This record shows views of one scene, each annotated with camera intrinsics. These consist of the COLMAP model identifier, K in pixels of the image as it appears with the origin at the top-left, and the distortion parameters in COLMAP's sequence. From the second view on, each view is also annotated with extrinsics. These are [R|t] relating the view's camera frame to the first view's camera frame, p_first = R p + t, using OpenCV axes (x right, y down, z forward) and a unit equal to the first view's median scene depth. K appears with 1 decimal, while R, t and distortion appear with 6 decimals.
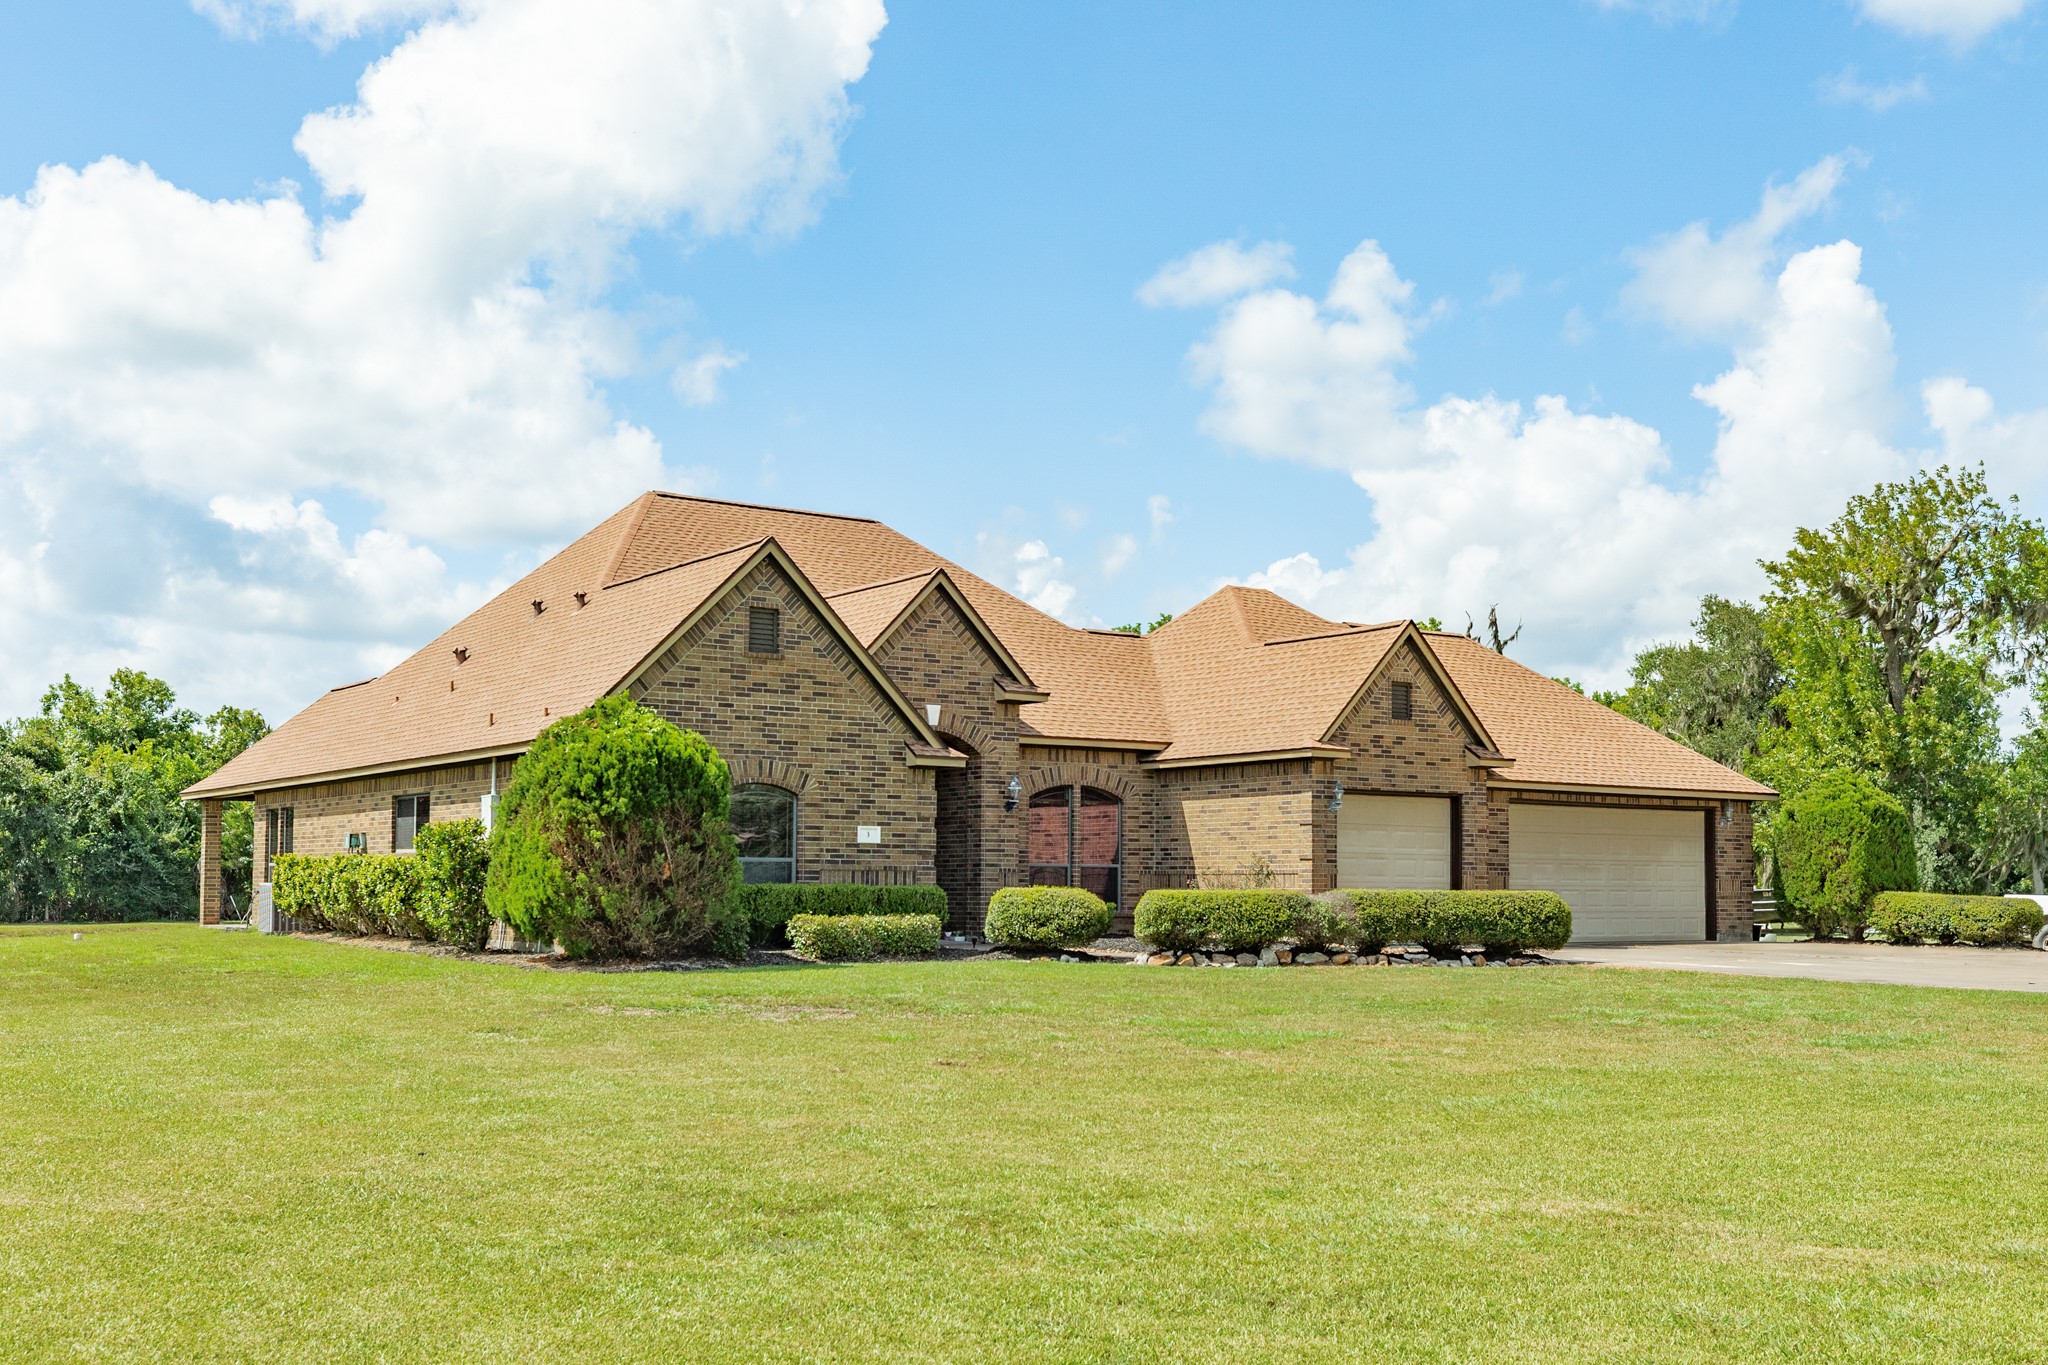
lens RADIAL K [[2038.5, 0, 1022.4], [0, 2038.5, 793.4], [0, 0, 1]] dist [-0.008670, -0.000251]
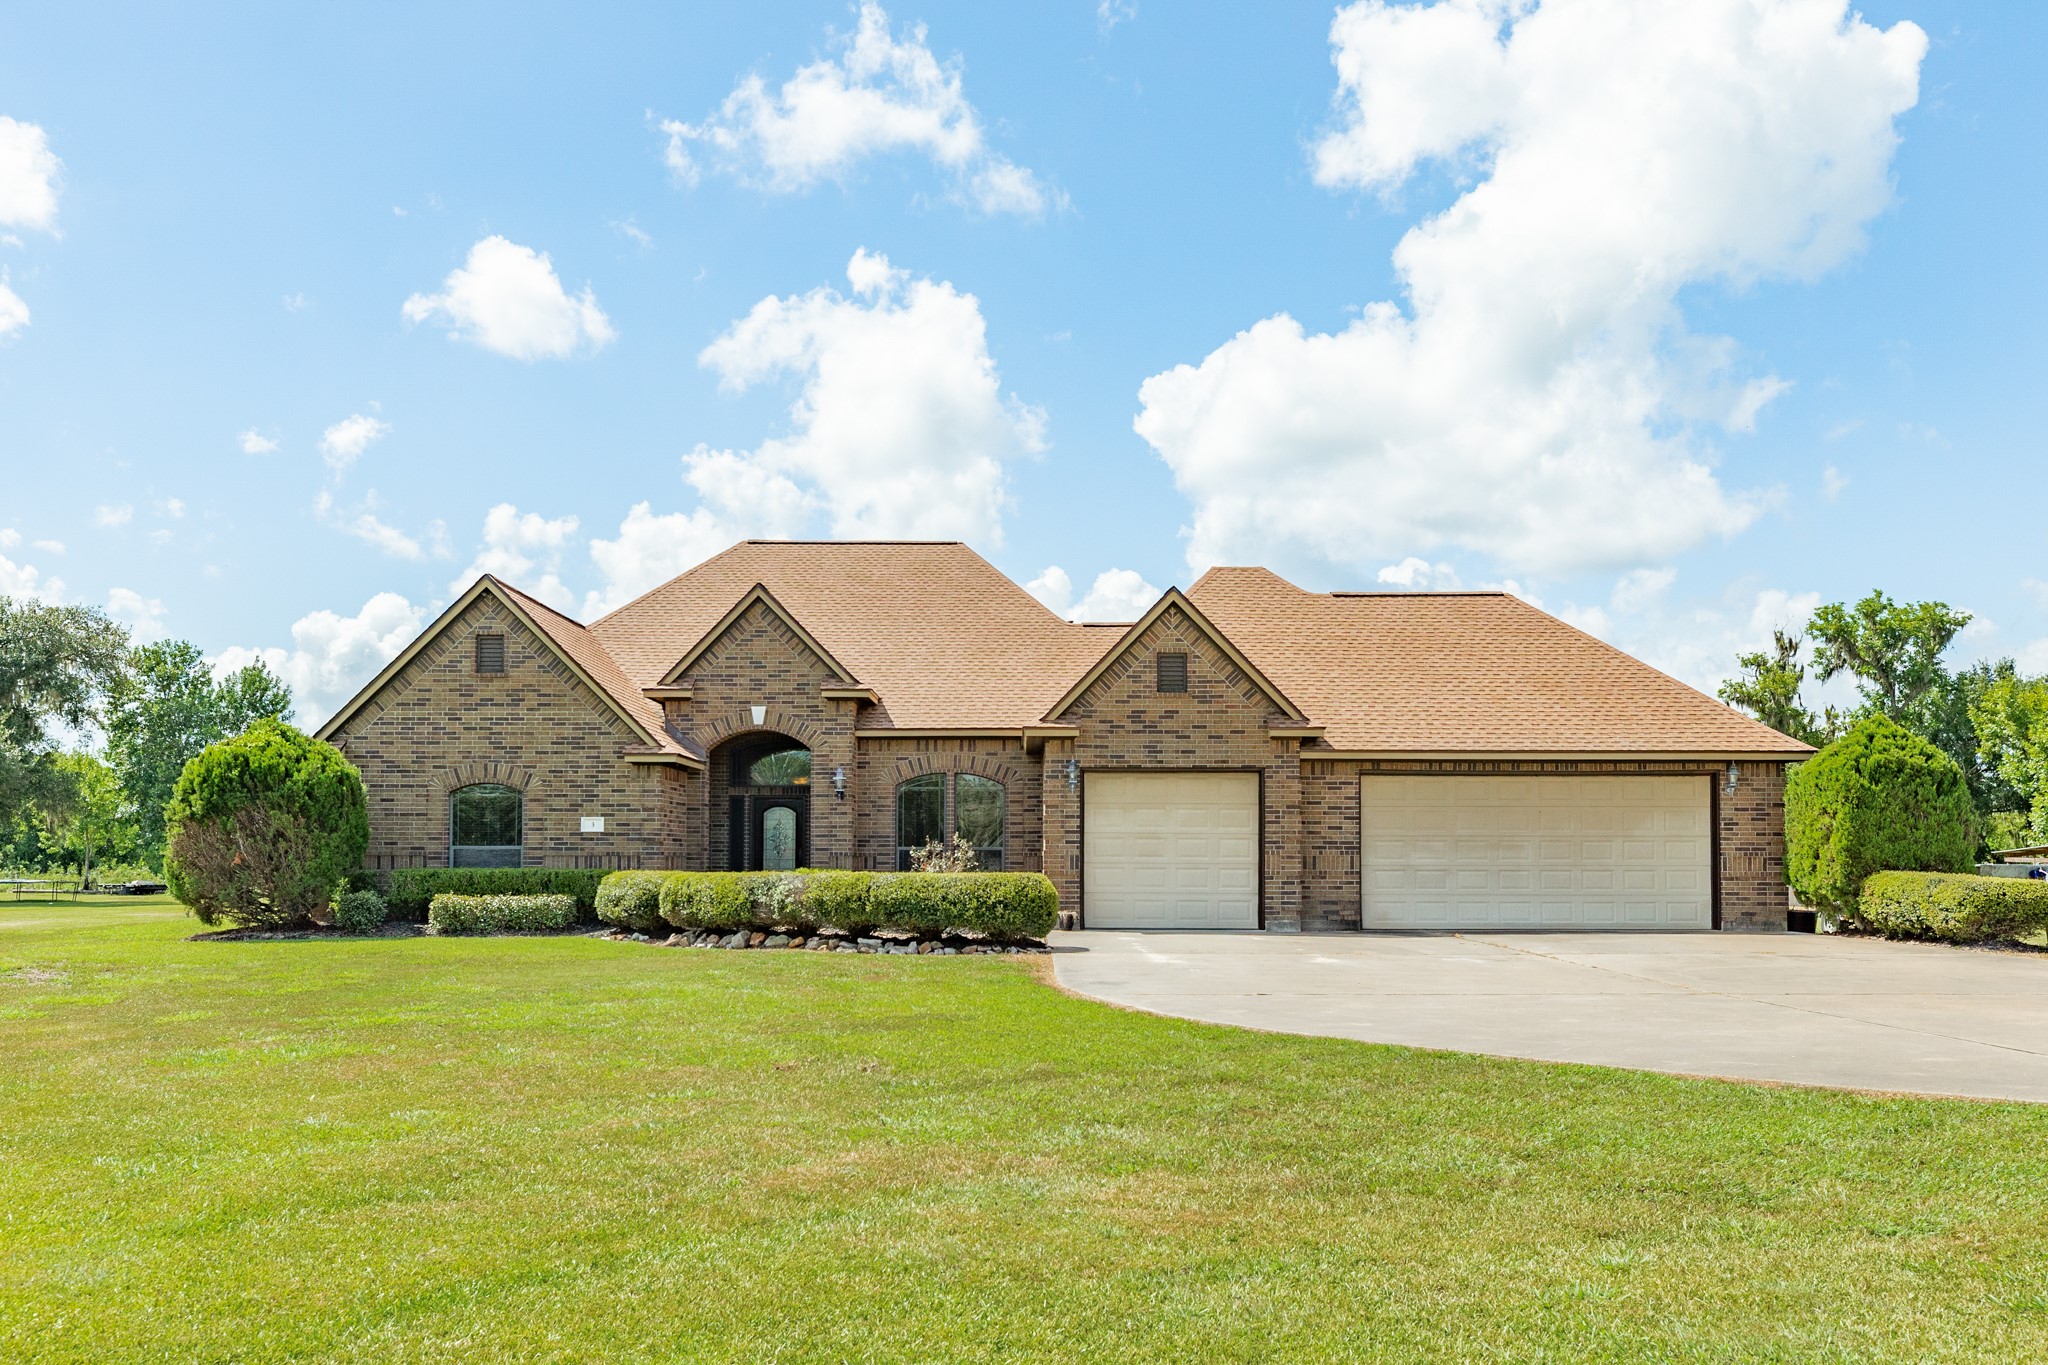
lens RADIAL K [[1658.0, 0, 1028.1], [0, 1658.0, 798.1], [0, 0, 1]] dist [0.004190, 0.003601]
pose [[0.823604, -0.026949, -0.566525, 0.587044], [0.030010, 0.999542, -0.003919, 0.014675], [0.566371, -0.013773, 0.824035, 0.333590]]
